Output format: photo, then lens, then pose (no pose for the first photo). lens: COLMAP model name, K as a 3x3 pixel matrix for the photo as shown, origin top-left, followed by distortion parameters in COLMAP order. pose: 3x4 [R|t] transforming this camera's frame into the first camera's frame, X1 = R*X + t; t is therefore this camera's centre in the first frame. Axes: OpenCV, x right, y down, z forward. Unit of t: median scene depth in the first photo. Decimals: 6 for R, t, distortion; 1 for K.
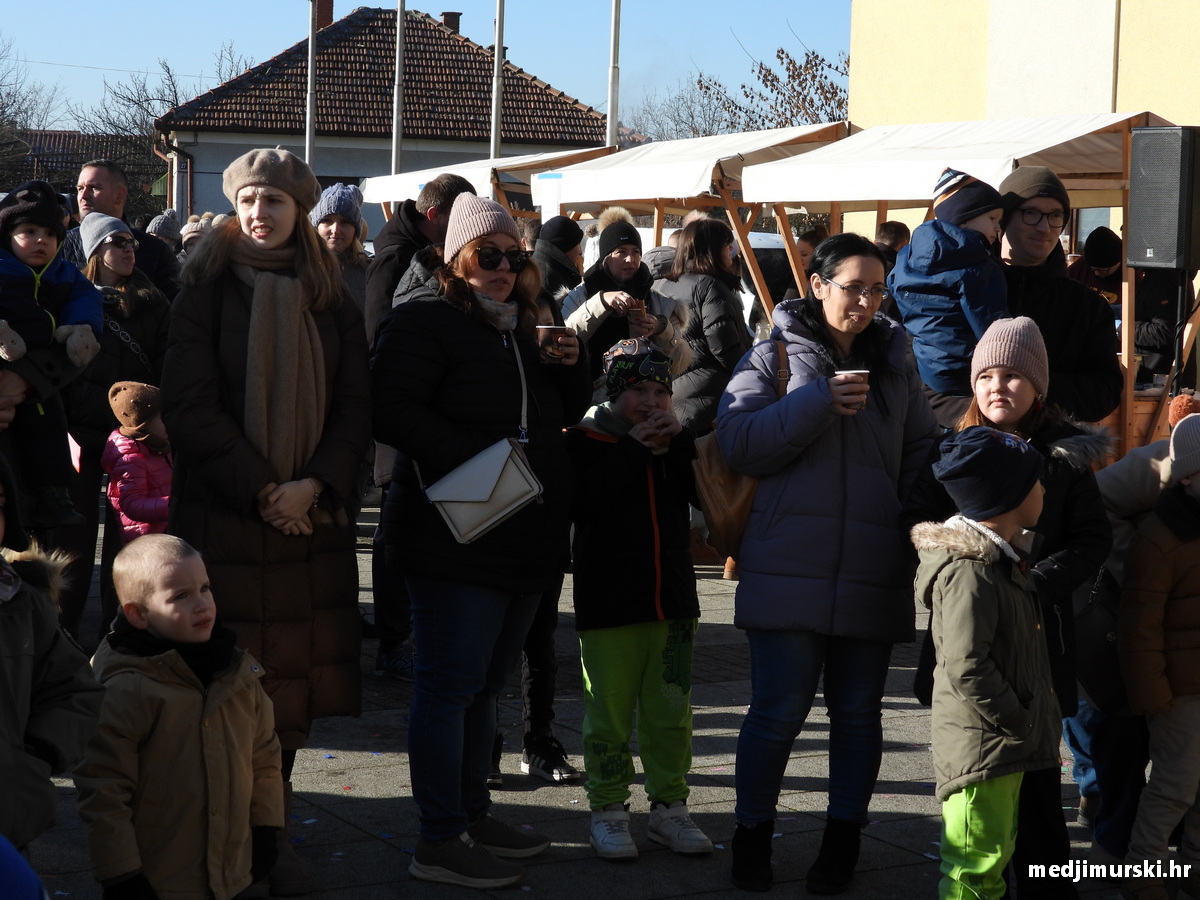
lens RADIAL K [[2444.4, 0, 600.0], [0, 2444.4, 450.0], [0, 0, 1]] dist [-0.028100, 0.018398]
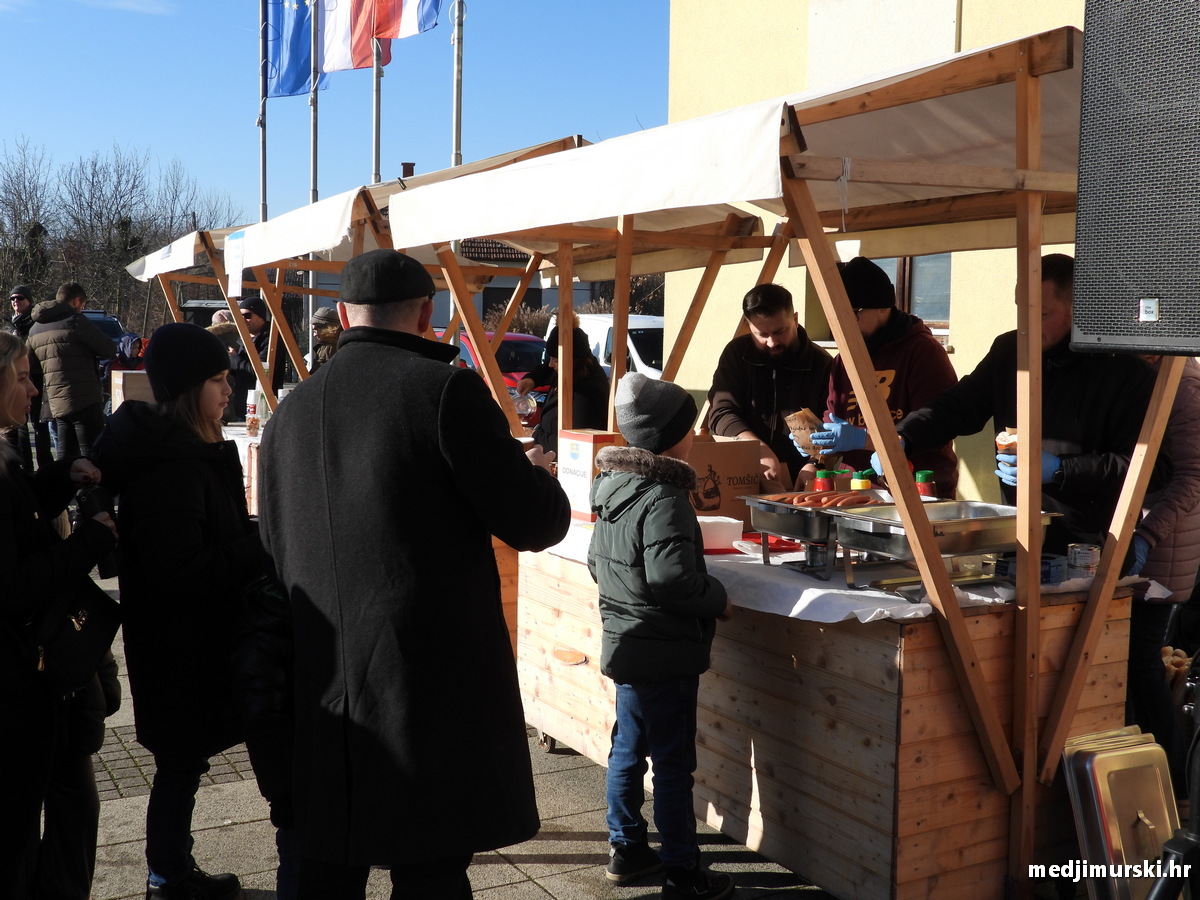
lens RADIAL K [[1340.1, 0, 600.0], [0, 1340.1, 450.0], [0, 0, 1]] dist [-0.000264, -0.008275]
pose [[0.999527, -0.010510, -0.028893, 0.032236], [0.010672, 0.999928, 0.005463, -0.013294], [0.028833, -0.005769, 0.999568, 0.171171]]
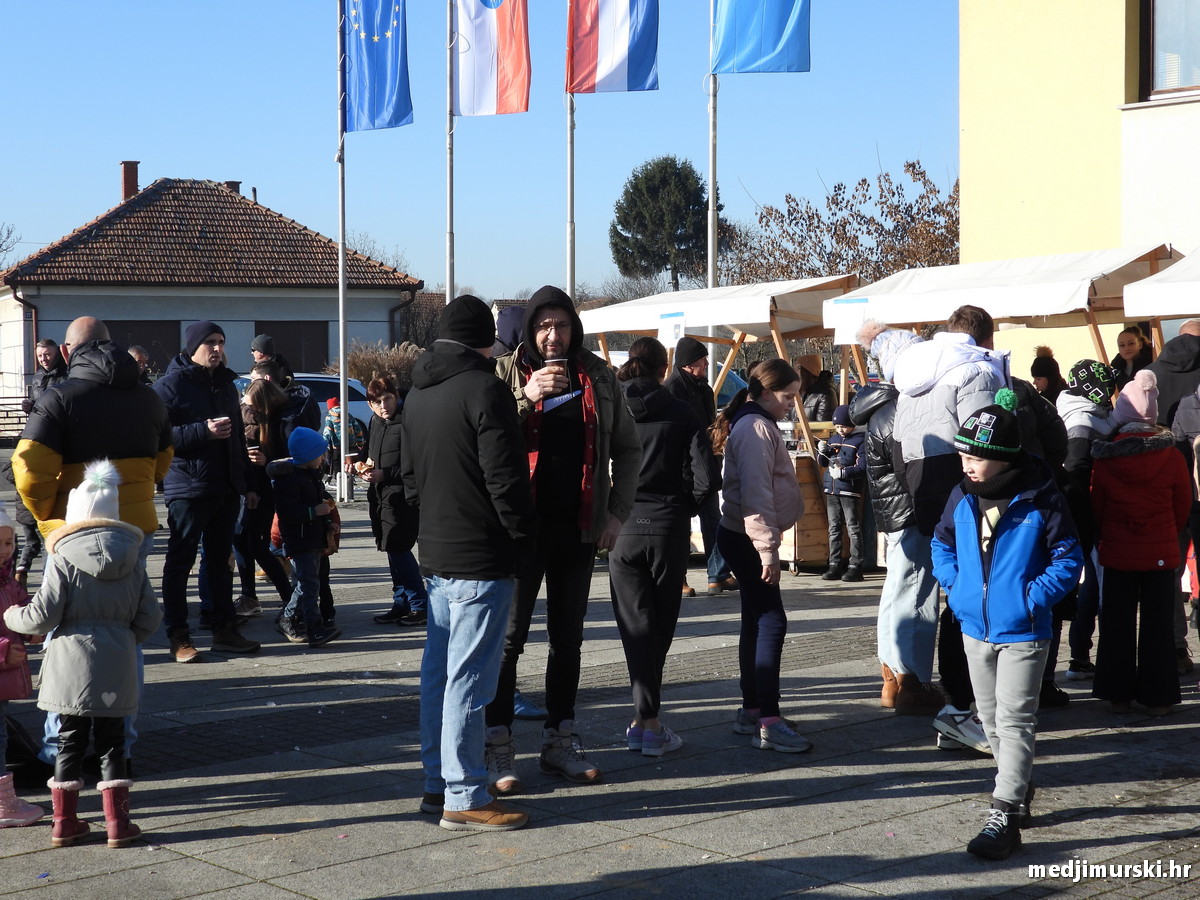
lens RADIAL K [[1923.1, 0, 600.0], [0, 1923.1, 450.0], [0, 0, 1]] dist [0.012500, -0.058777]
pose [[0.977672, -0.046321, 0.204966, -0.093835], [0.054424, 0.997936, -0.034072, -0.006313], [-0.202965, 0.044466, 0.978176, 0.051185]]
